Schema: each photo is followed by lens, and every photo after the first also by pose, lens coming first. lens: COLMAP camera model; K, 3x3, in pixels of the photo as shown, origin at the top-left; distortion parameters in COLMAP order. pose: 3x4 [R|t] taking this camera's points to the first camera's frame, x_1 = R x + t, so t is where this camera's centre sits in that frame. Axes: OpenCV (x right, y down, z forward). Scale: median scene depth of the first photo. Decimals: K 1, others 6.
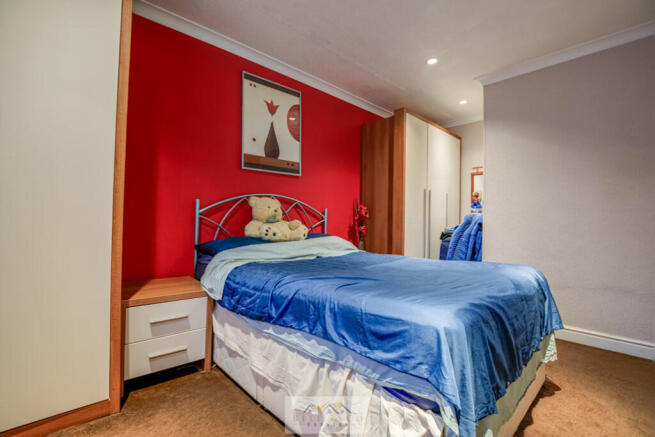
lens RADIAL K [[303.6, 0, 322.6], [0, 303.6, 230.9], [0, 0, 1]] dist [-0.027132, 0.000817]
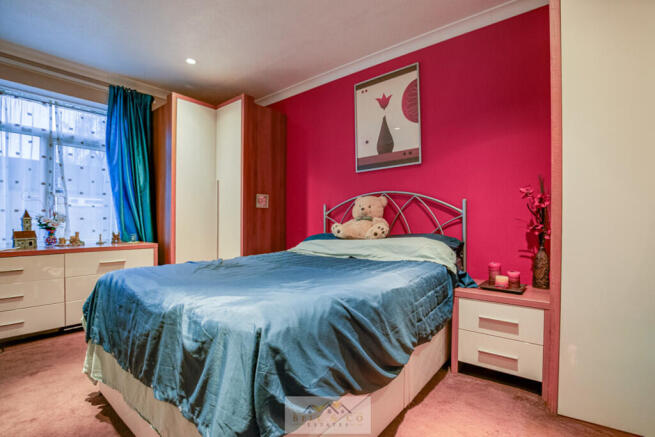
lens RADIAL K [[303.6, 0, 322.6], [0, 303.6, 230.9], [0, 0, 1]] dist [-0.027132, 0.000817]
pose [[0.152234, 0.017973, -0.988181, 0.831400], [-0.007599, 0.999826, 0.017014, -0.009288], [0.988315, 0.004920, 0.152344, 0.718080]]
